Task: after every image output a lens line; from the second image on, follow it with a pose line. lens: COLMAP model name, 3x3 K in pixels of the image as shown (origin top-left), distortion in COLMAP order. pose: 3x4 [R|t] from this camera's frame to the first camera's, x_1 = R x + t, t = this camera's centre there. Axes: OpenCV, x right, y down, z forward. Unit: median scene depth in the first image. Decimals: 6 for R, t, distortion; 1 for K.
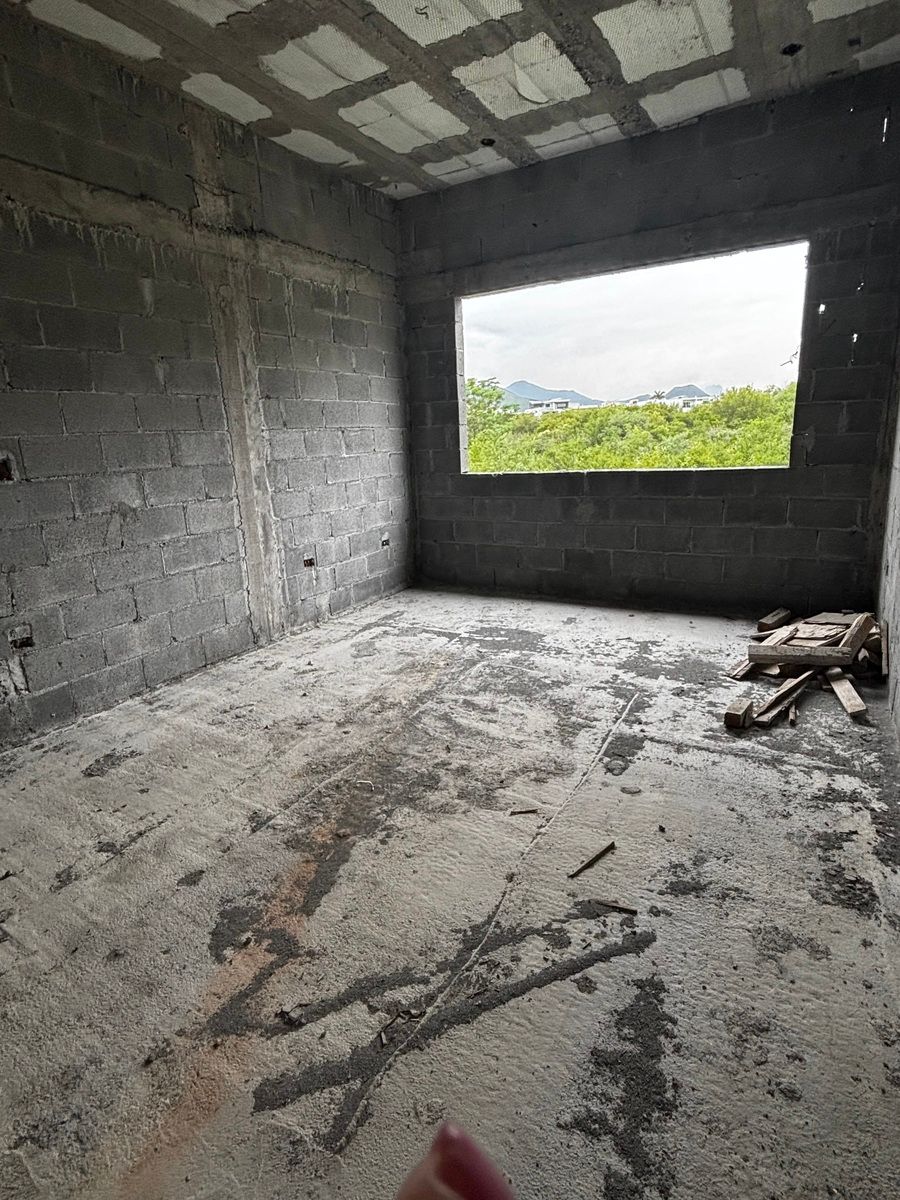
lens RADIAL K [[646.6, 0, 450.3], [0, 646.6, 591.5], [0, 0, 1]] dist [0.014131, -0.001699]
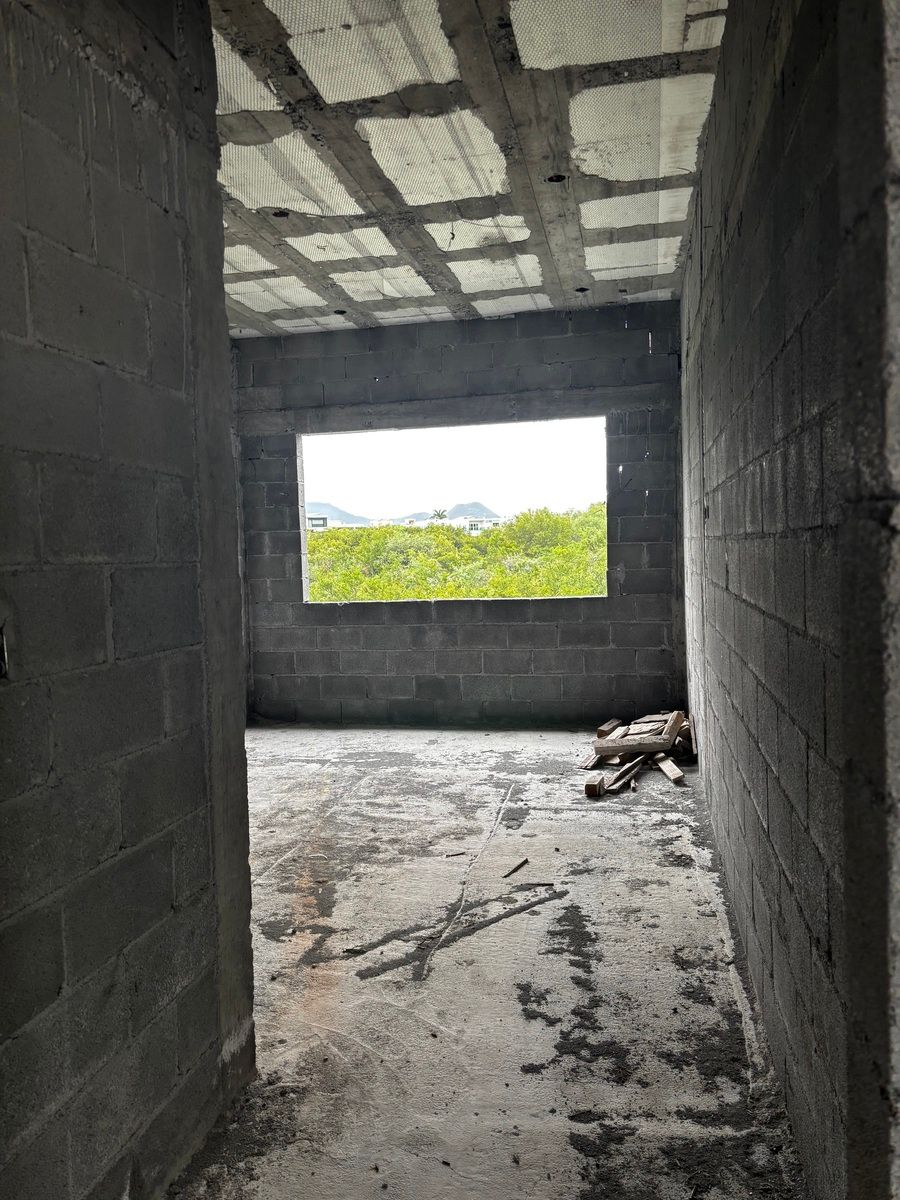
lens RADIAL K [[918.8, 0, 450.0], [0, 918.8, 600.0], [0, 0, 1]] dist [0.102371, -0.005678]
pose [[0.950742, -0.003968, 0.309957, -0.355306], [0.064130, 0.980803, -0.184153, 0.139888], [-0.303276, 0.194959, 0.932746, -0.618460]]
